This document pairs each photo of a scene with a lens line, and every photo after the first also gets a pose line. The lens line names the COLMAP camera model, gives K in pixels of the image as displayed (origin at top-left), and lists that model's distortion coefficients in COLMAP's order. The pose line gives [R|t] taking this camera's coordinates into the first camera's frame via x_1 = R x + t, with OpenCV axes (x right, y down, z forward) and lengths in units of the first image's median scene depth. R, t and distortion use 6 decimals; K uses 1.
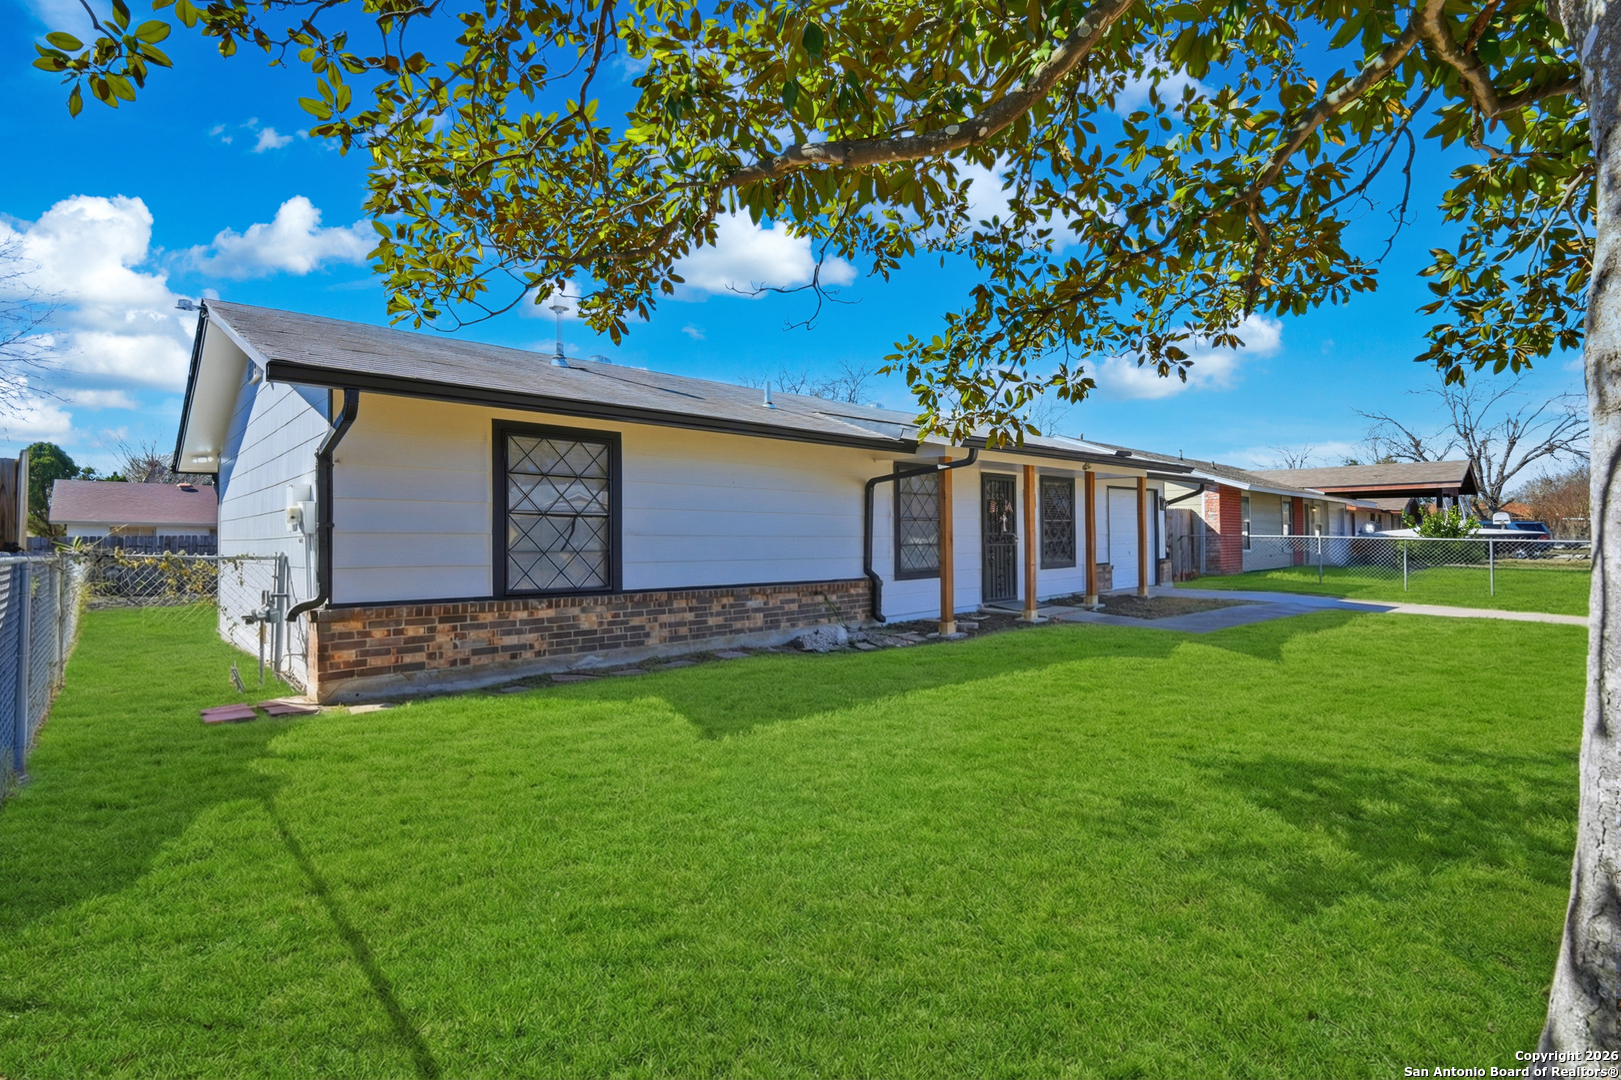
lens RADIAL K [[772.9, 0, 814.7], [0, 772.9, 530.2], [0, 0, 1]] dist [-0.009071, 0.001649]
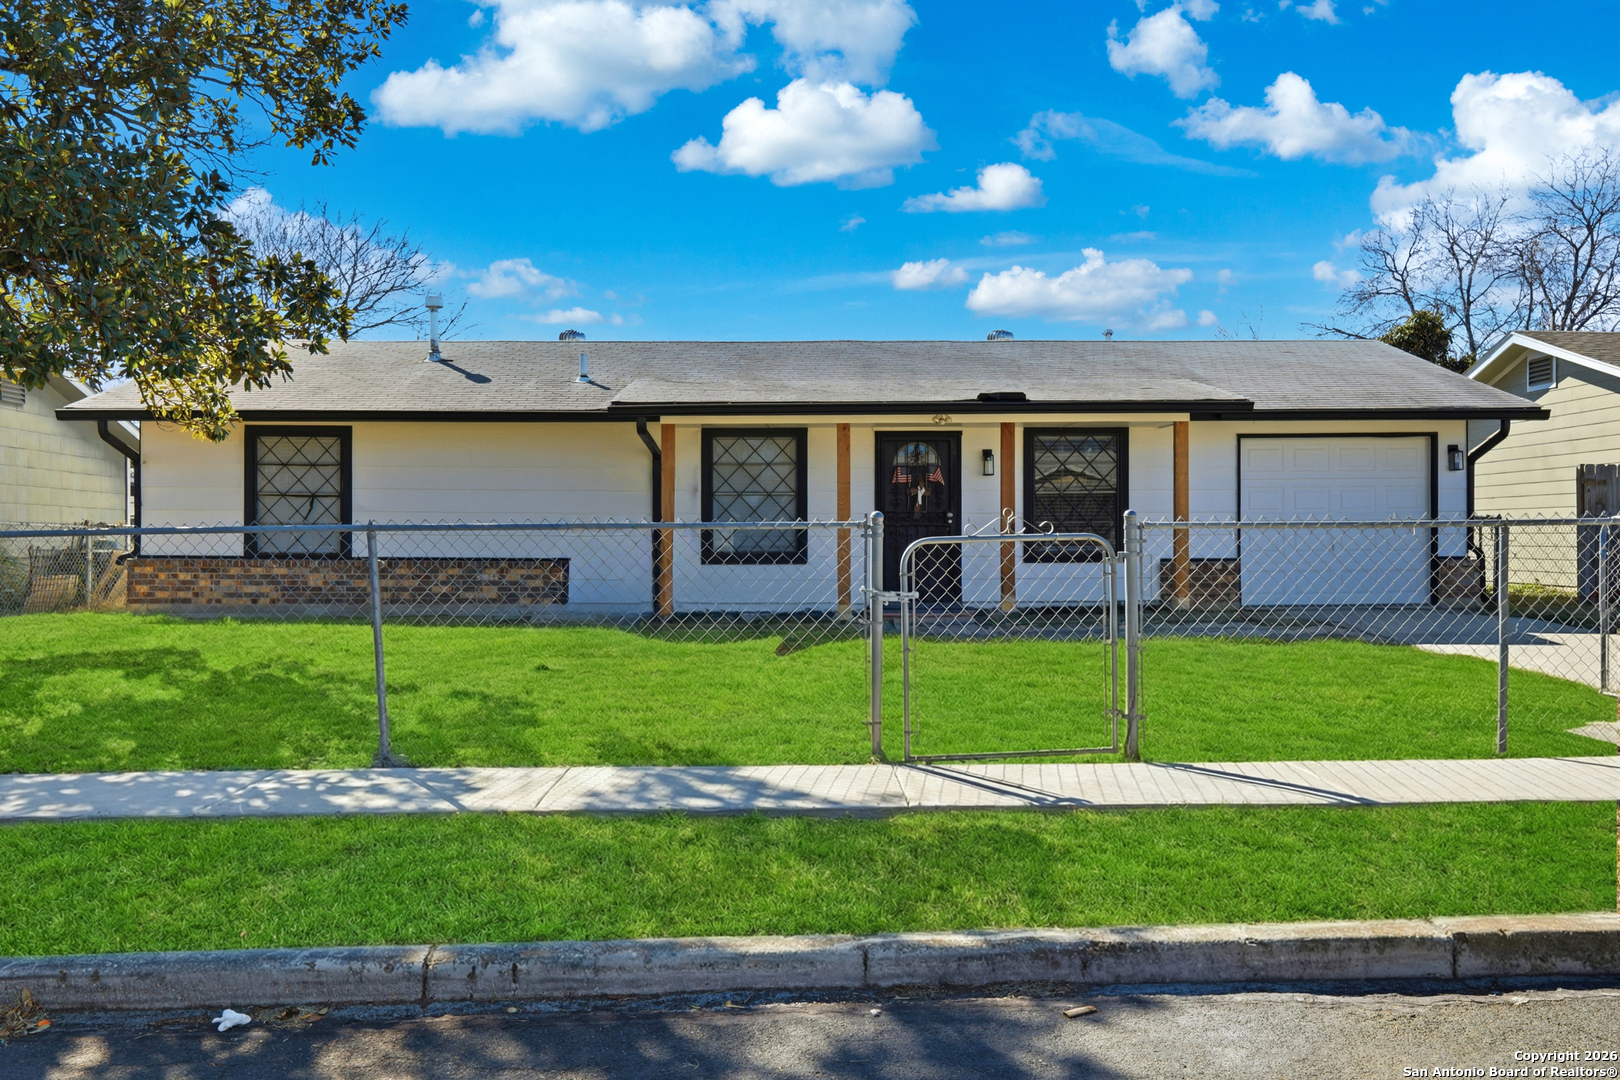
lens RADIAL K [[1245.6, 0, 813.1], [0, 1245.6, 540.1], [0, 0, 1]] dist [-0.007688, -0.003773]
pose [[0.737177, 0.002594, -0.675695, 1.744230], [0.002003, 0.999980, 0.006024, 0.044711], [0.675697, -0.005794, 0.737156, 0.061060]]
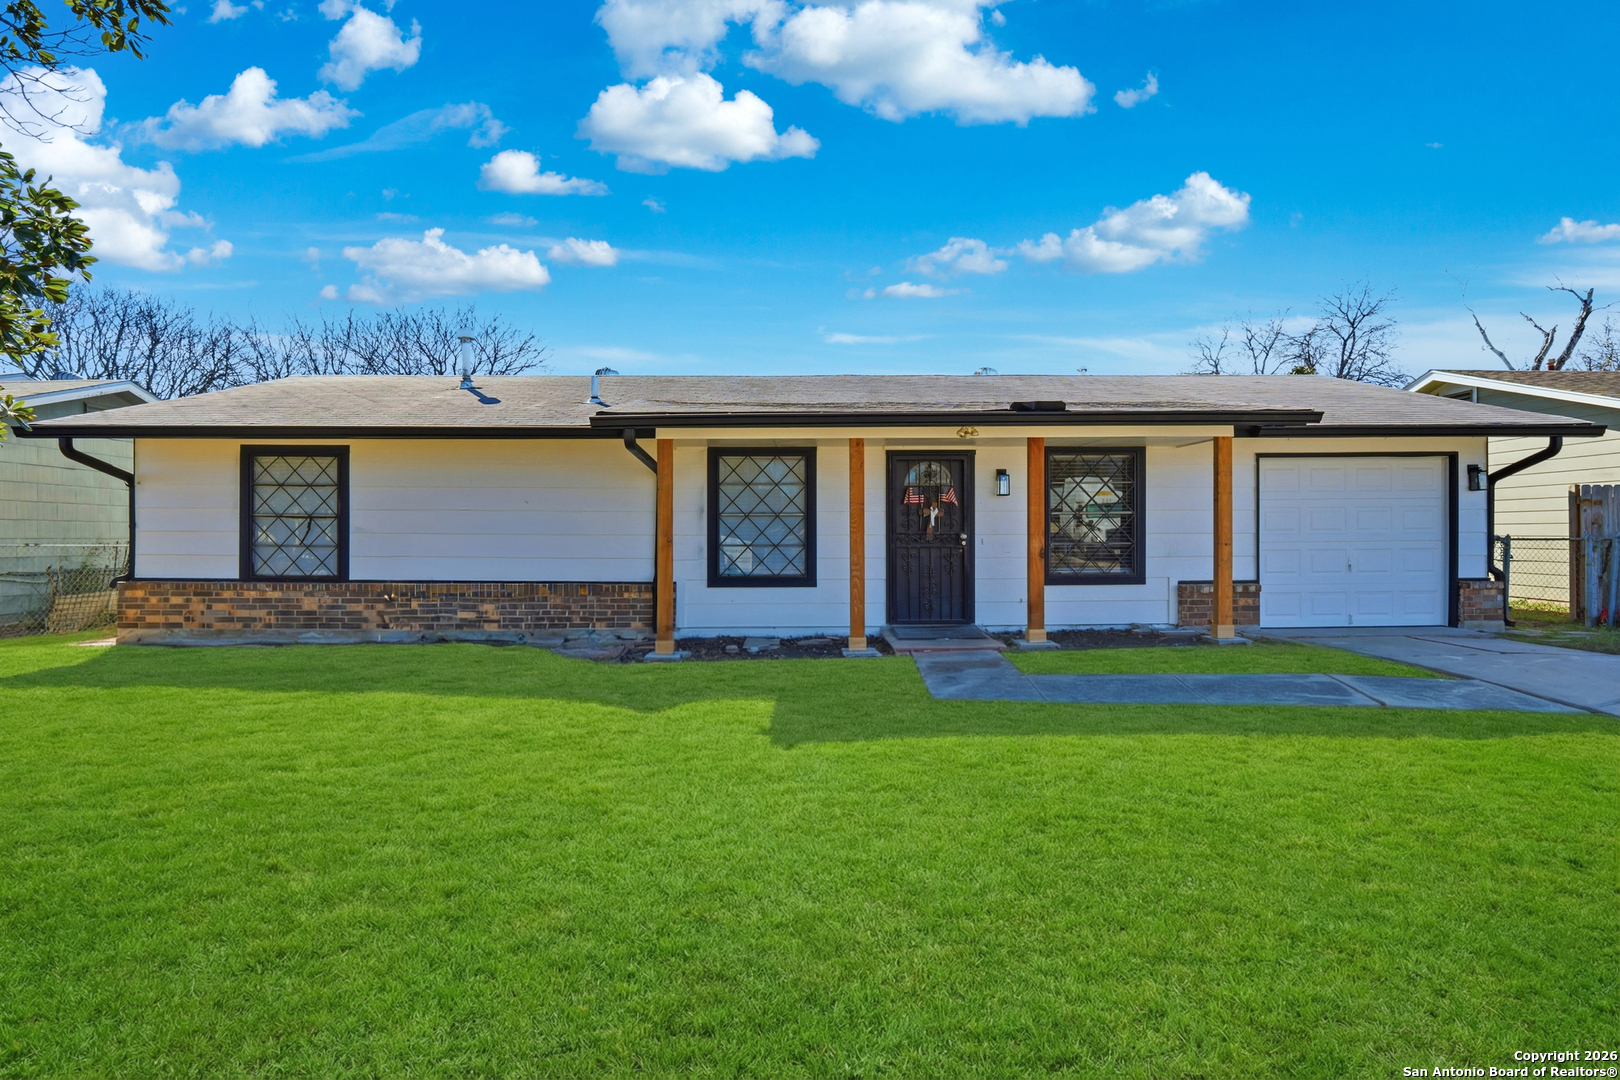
lens RADIAL K [[772.4, 0, 809.1], [0, 772.4, 535.5], [0, 0, 1]] dist [-0.009071, 0.001649]
pose [[0.727332, 0.000421, -0.686286, 1.162983], [0.001935, 0.999995, 0.002665, 0.008910], [0.686283, -0.003266, 0.727327, 0.689147]]
